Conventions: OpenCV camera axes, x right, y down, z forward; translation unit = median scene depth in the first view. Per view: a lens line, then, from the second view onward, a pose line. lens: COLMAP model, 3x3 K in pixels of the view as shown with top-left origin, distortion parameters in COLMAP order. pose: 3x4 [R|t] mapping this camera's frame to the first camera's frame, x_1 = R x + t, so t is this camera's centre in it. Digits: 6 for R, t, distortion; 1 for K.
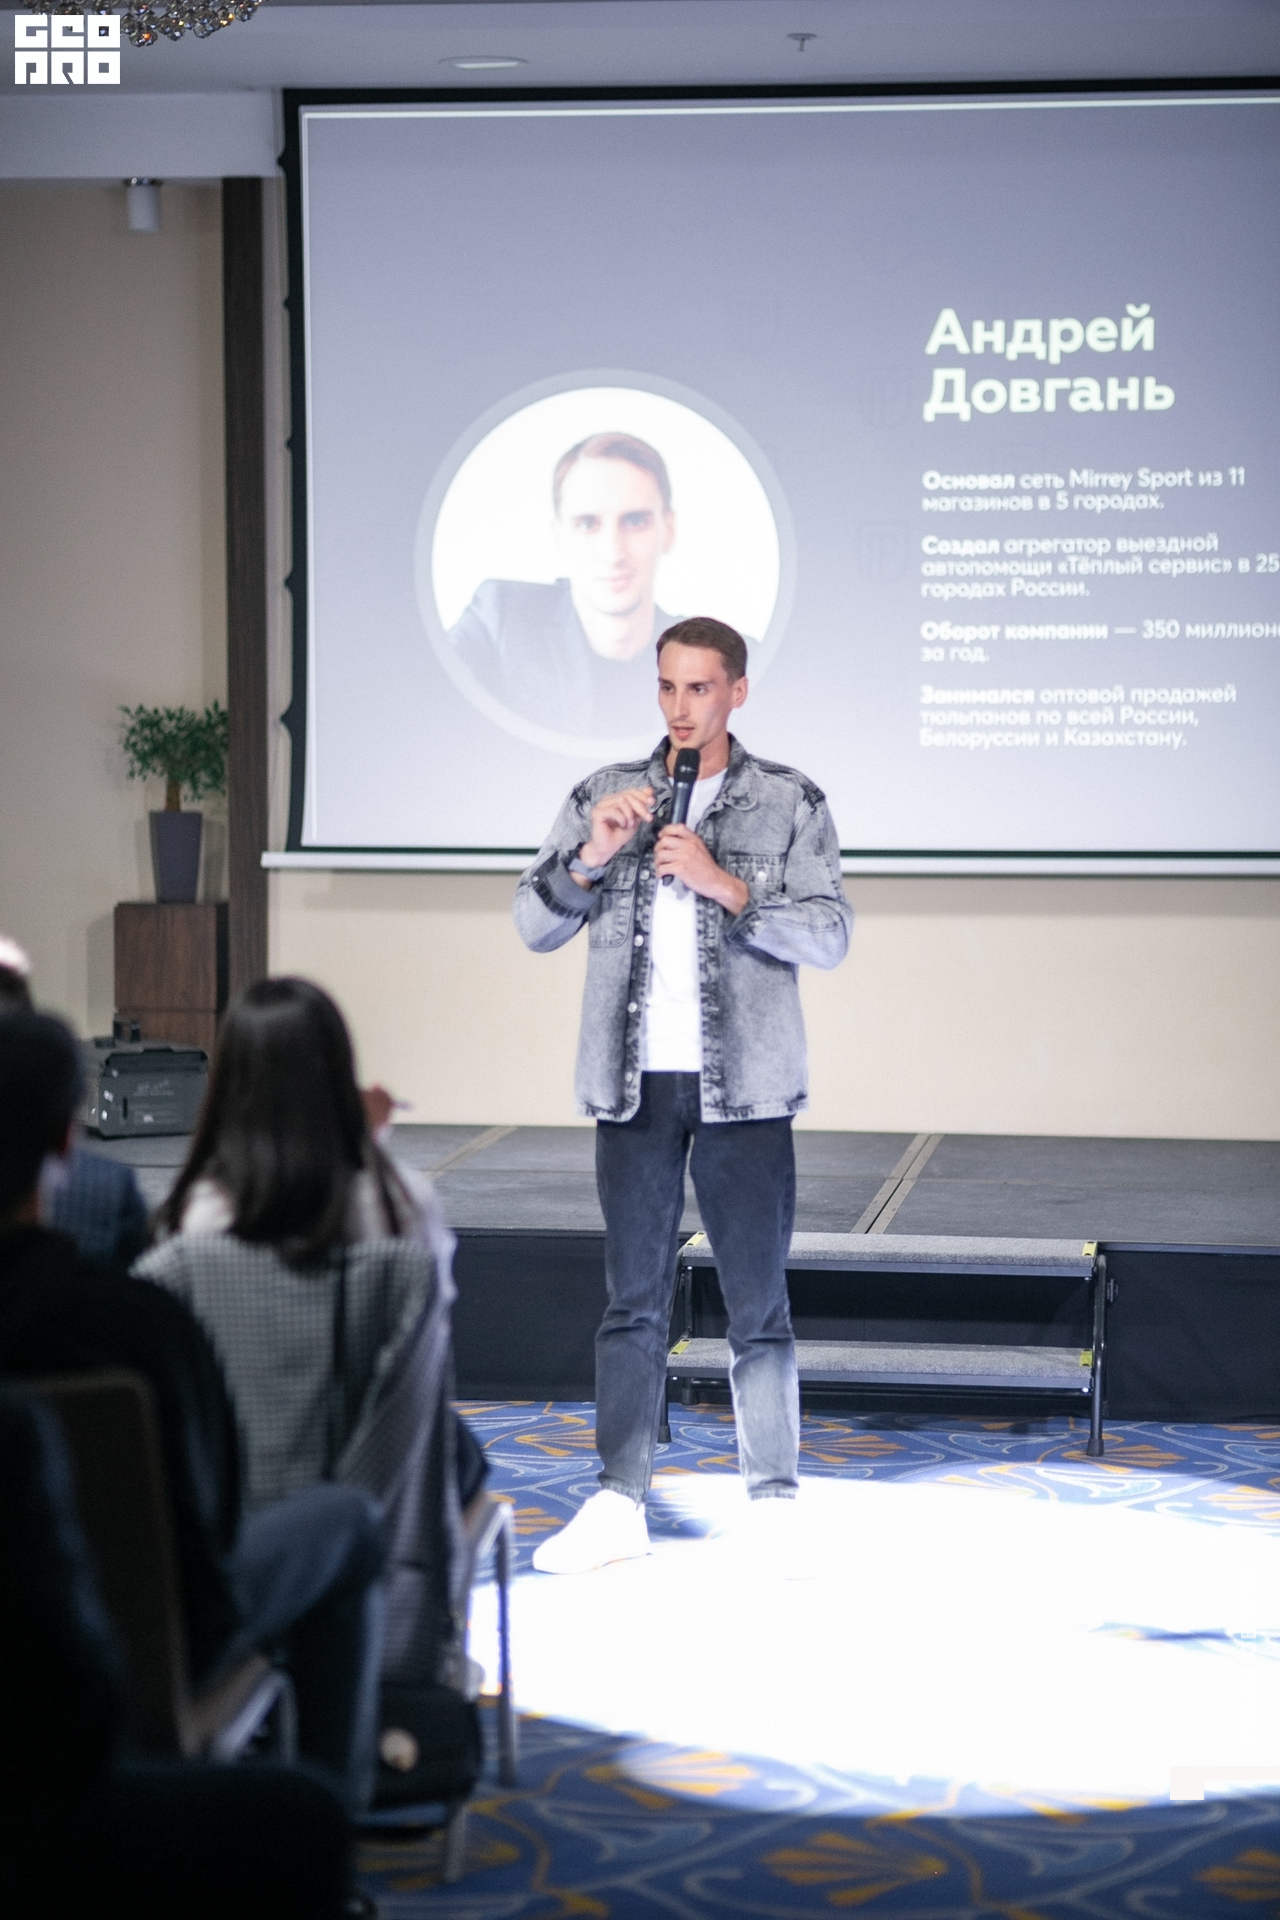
lens RADIAL K [[4395.6, 0, 640.0], [0, 4395.6, 960.0], [0, 0, 1]] dist [0.763467, -6.850028]
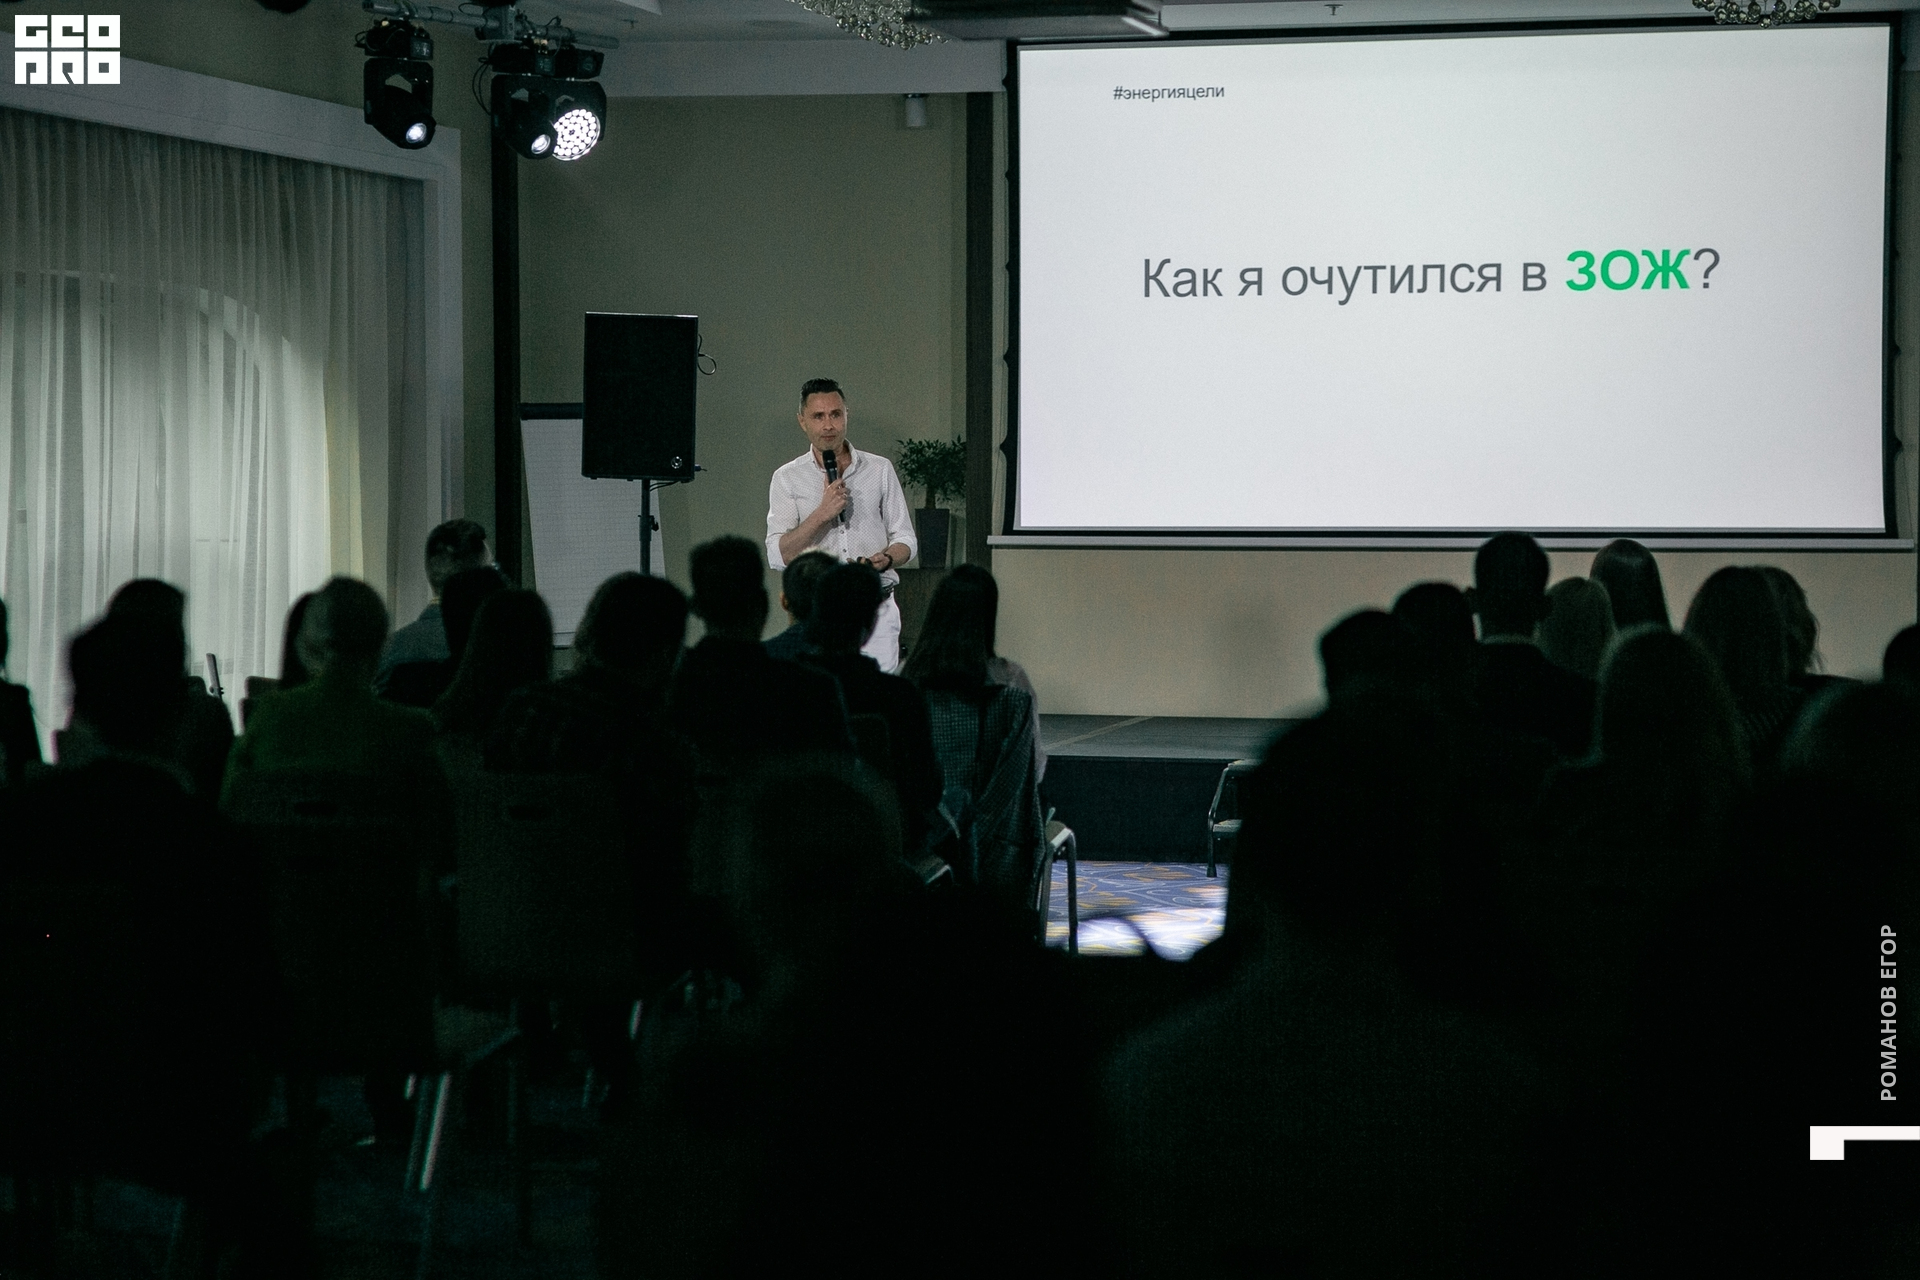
lens RADIAL K [[4395.6, 0, 957.7], [0, 4395.6, 723.6], [0, 0, 1]] dist [0.763467, -6.850028]
pose [[0.994200, 0.004405, -0.107461, 0.067652], [-0.003670, 0.999969, 0.007037, 0.030042], [0.107489, -0.006602, 0.994184, -0.510189]]
